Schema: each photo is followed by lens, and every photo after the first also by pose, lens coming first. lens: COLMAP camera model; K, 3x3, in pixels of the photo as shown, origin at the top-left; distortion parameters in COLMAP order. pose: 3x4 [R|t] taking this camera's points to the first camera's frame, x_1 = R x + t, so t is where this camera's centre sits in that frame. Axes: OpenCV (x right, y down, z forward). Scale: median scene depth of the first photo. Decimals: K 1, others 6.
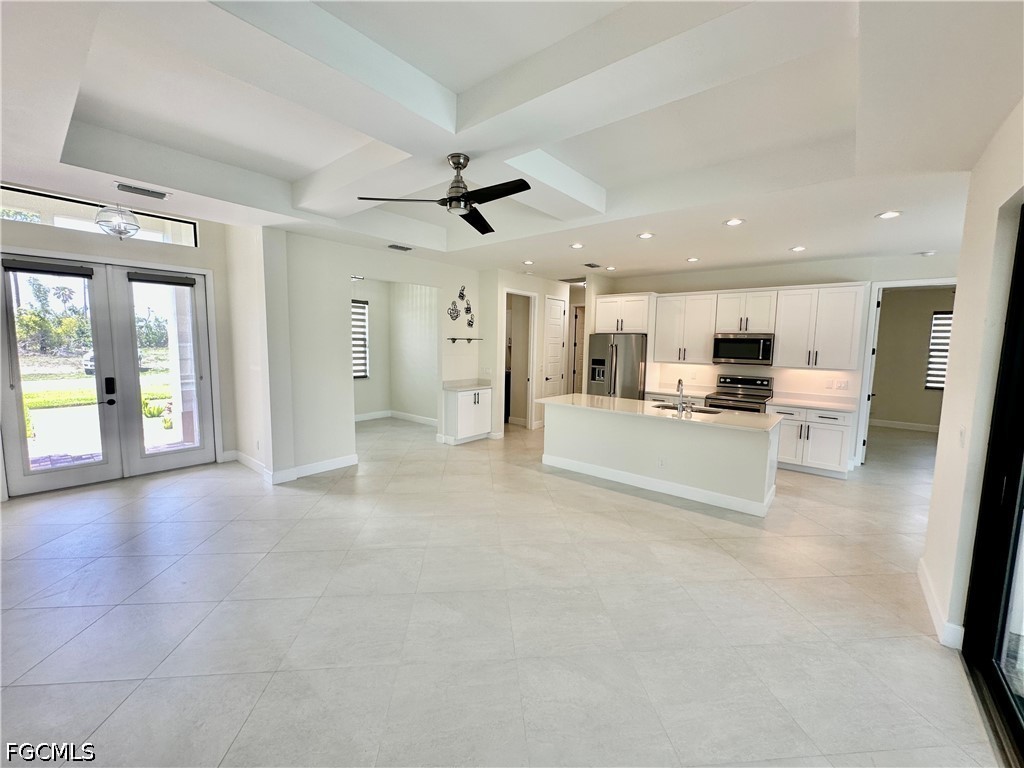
lens RADIAL K [[410.6, 0, 512.0], [0, 410.6, 384.0], [0, 0, 1]] dist [-0.002933, -0.000145]
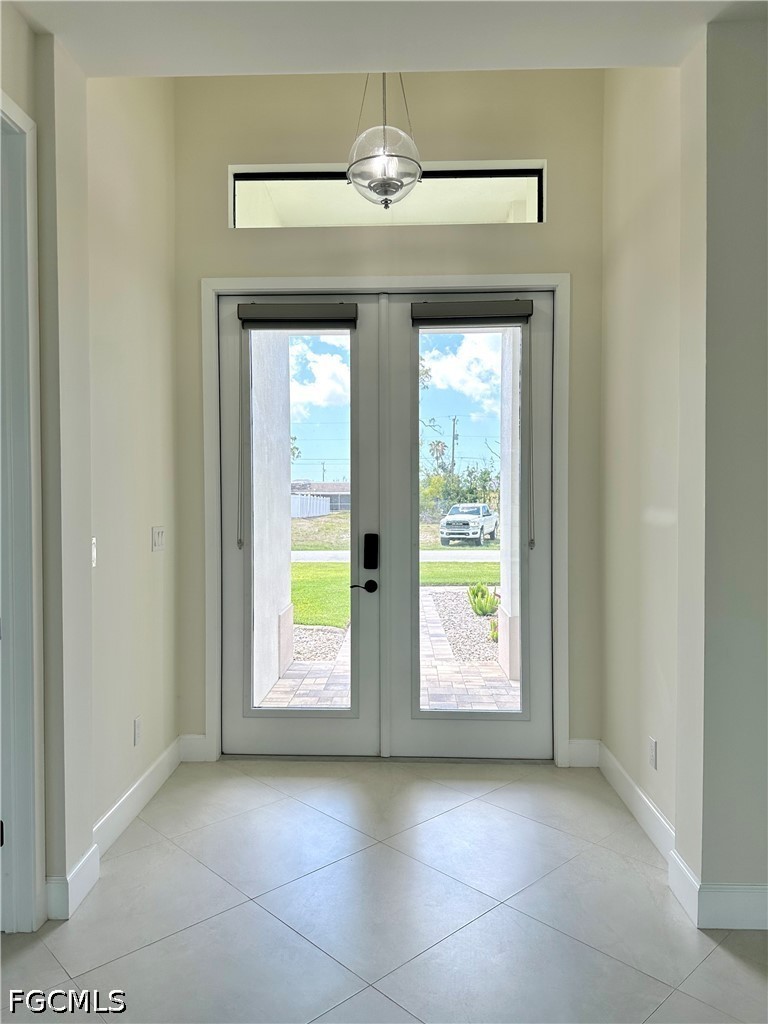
lens RADIAL K [[707.4, 0, 384.0], [0, 707.4, 512.0], [0, 0, 1]] dist [0.111001, -0.172959]
pose [[0.615964, -0.005653, -0.787754, -0.320837], [-0.066984, 0.995977, -0.059523, 0.006516], [0.784921, 0.089431, 0.613108, 0.492391]]
